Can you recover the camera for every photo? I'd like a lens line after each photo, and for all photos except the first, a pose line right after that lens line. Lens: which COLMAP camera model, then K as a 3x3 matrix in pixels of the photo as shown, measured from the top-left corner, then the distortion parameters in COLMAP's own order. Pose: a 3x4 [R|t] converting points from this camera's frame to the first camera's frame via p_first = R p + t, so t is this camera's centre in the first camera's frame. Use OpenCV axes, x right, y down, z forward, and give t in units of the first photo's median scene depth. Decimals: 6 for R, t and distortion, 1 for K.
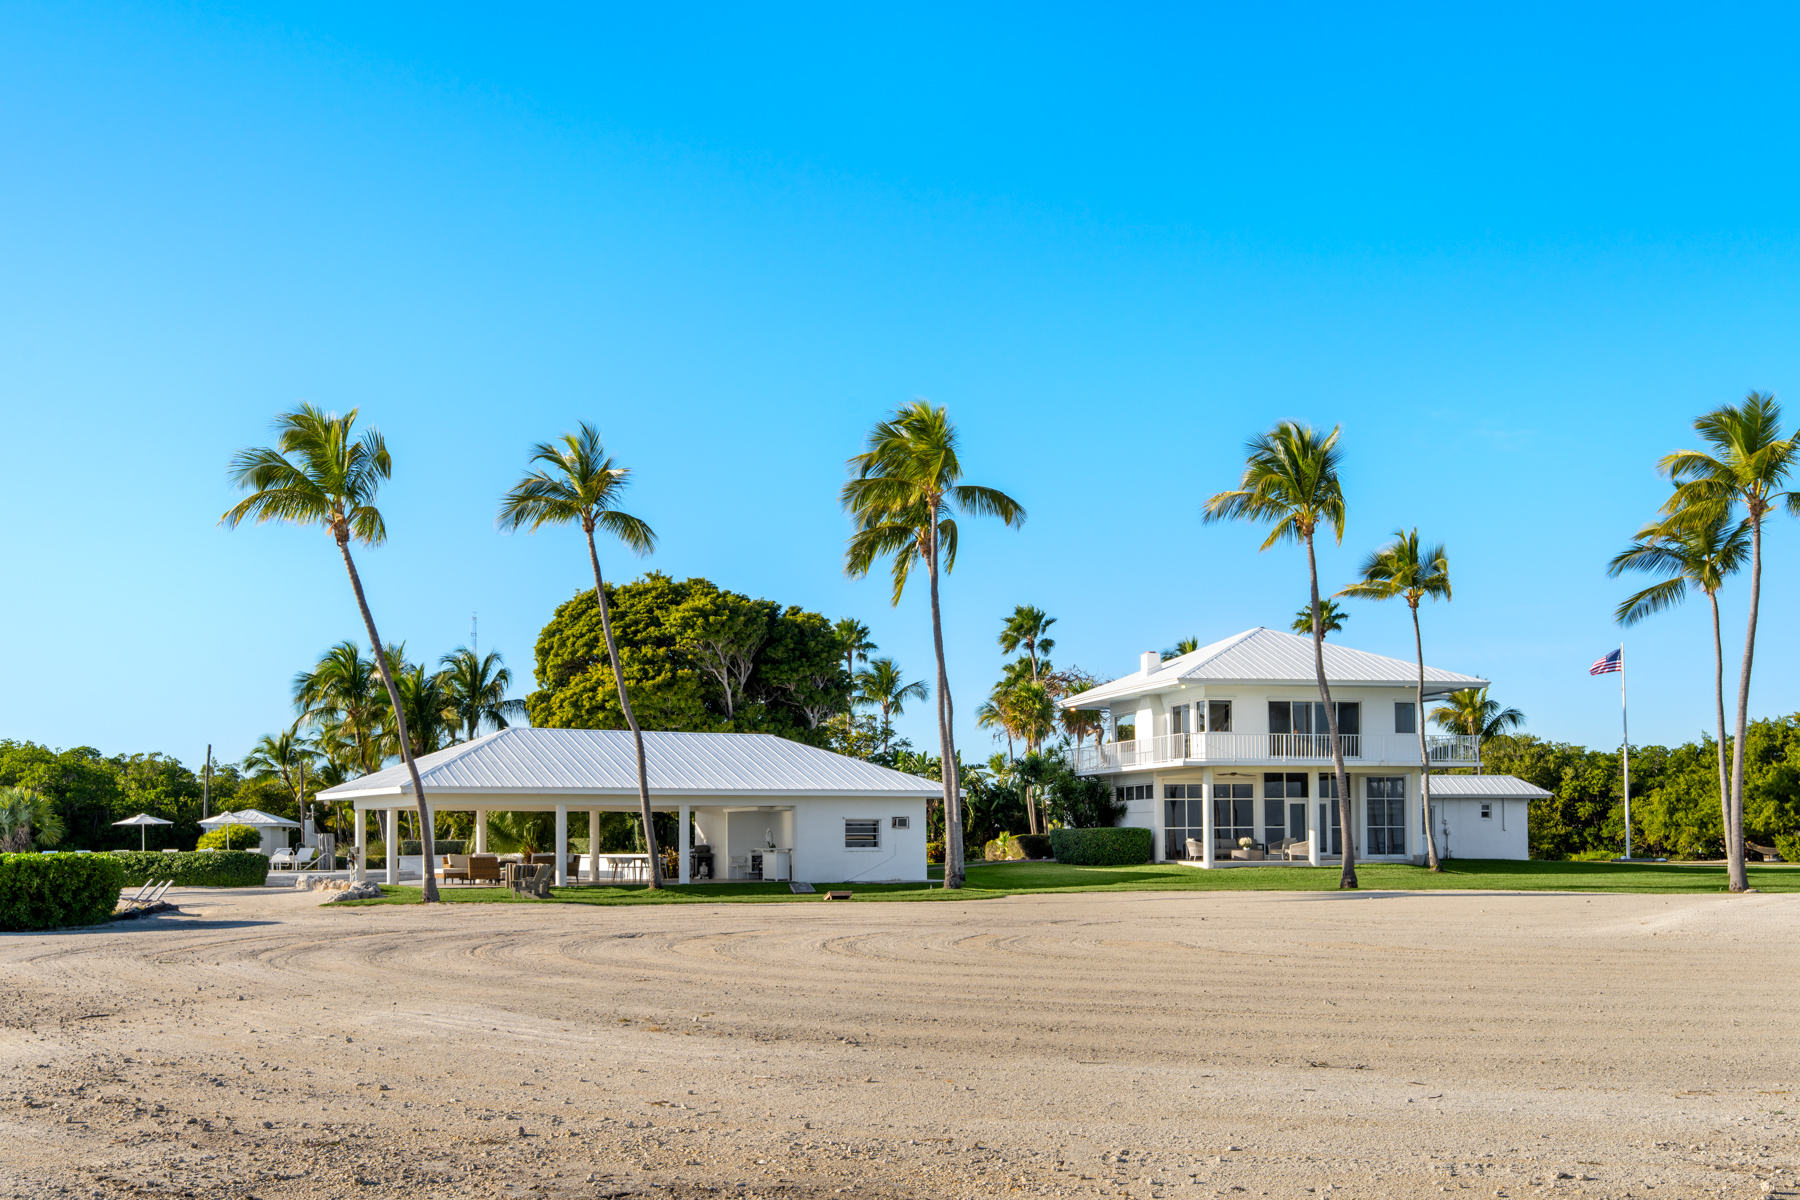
lens RADIAL K [[1822.4, 0, 900.0], [0, 1822.4, 600.0], [0, 0, 1]] dist [-0.002464, -0.003388]
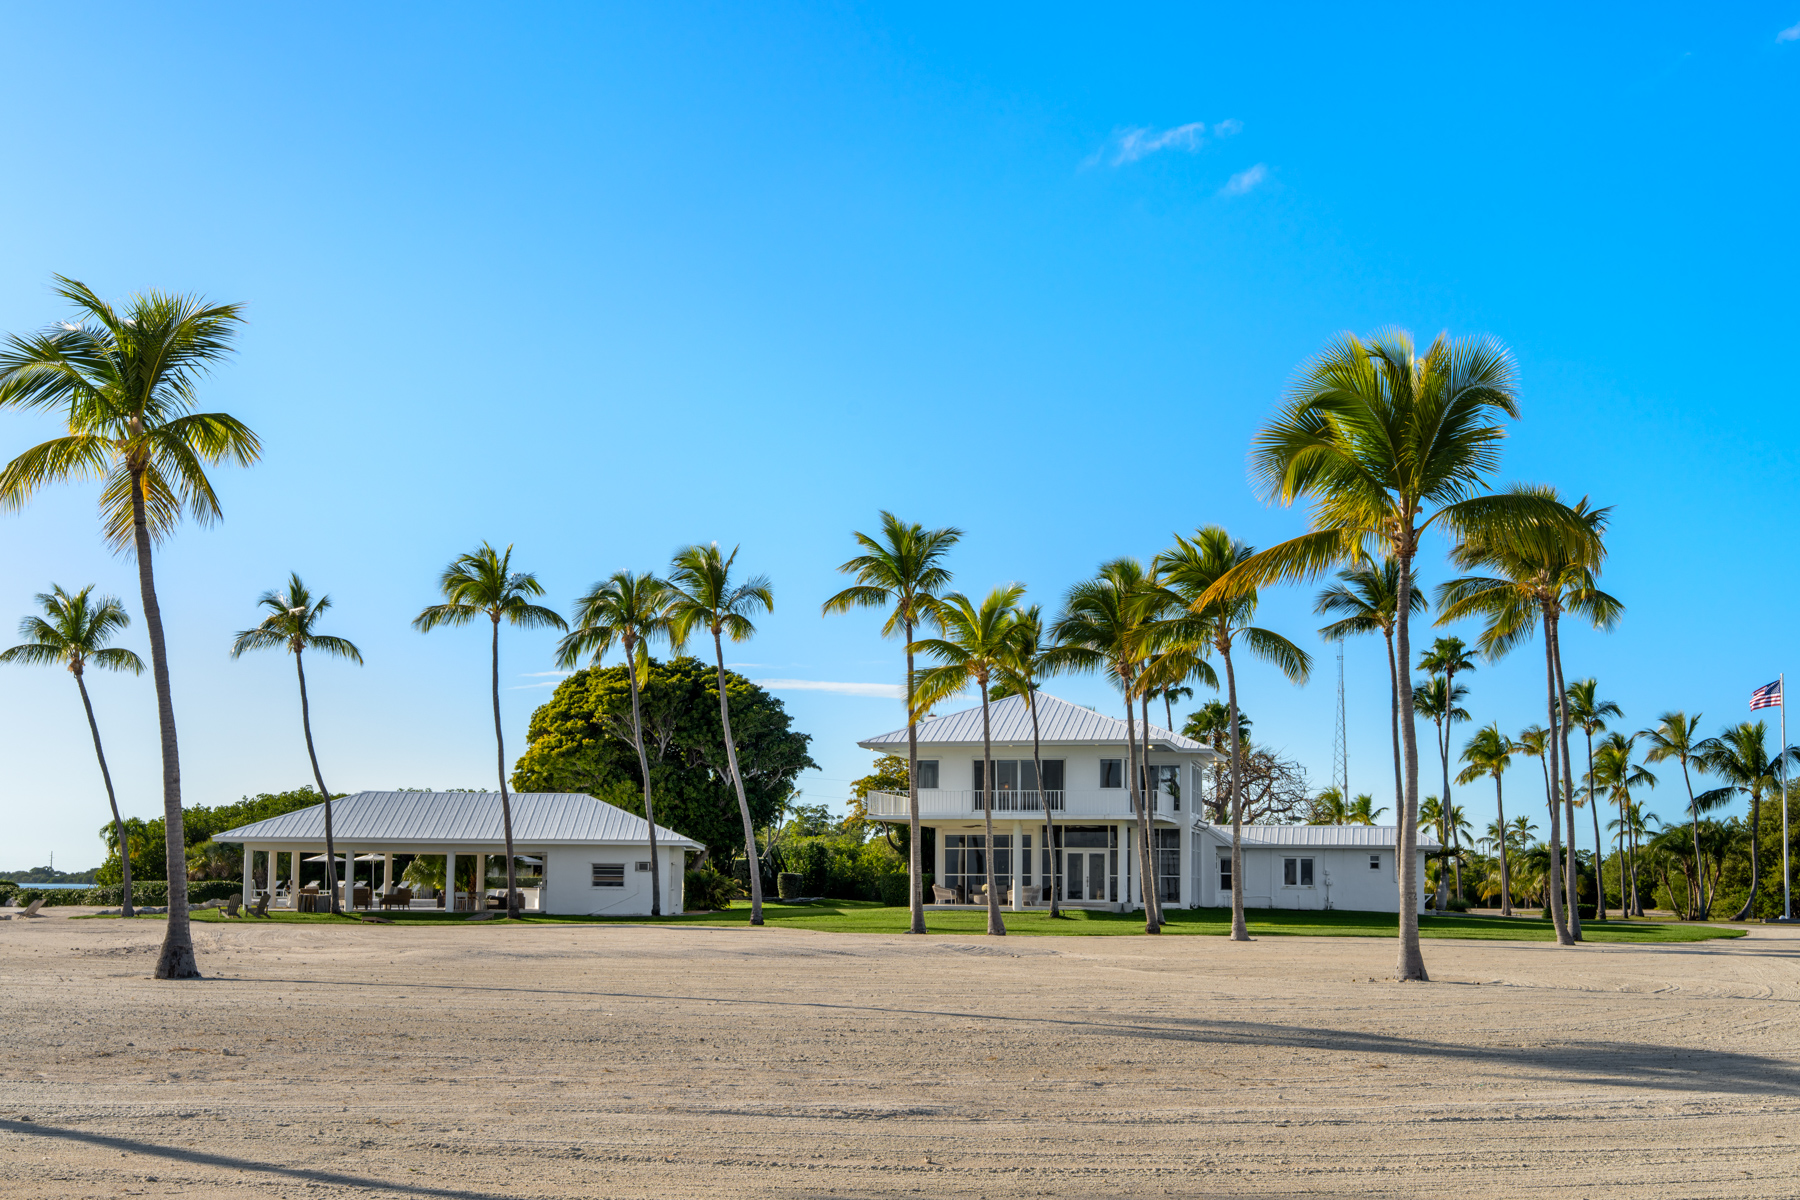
lens RADIAL K [[1958.5, 0, 900.0], [0, 1958.5, 600.0], [0, 0, 1]] dist [-0.015450, -0.014751]
pose [[0.865483, -0.054188, -0.498000, 0.756565], [0.049470, 0.998518, -0.022674, -0.016277], [0.498490, -0.005012, 0.866881, -0.042887]]
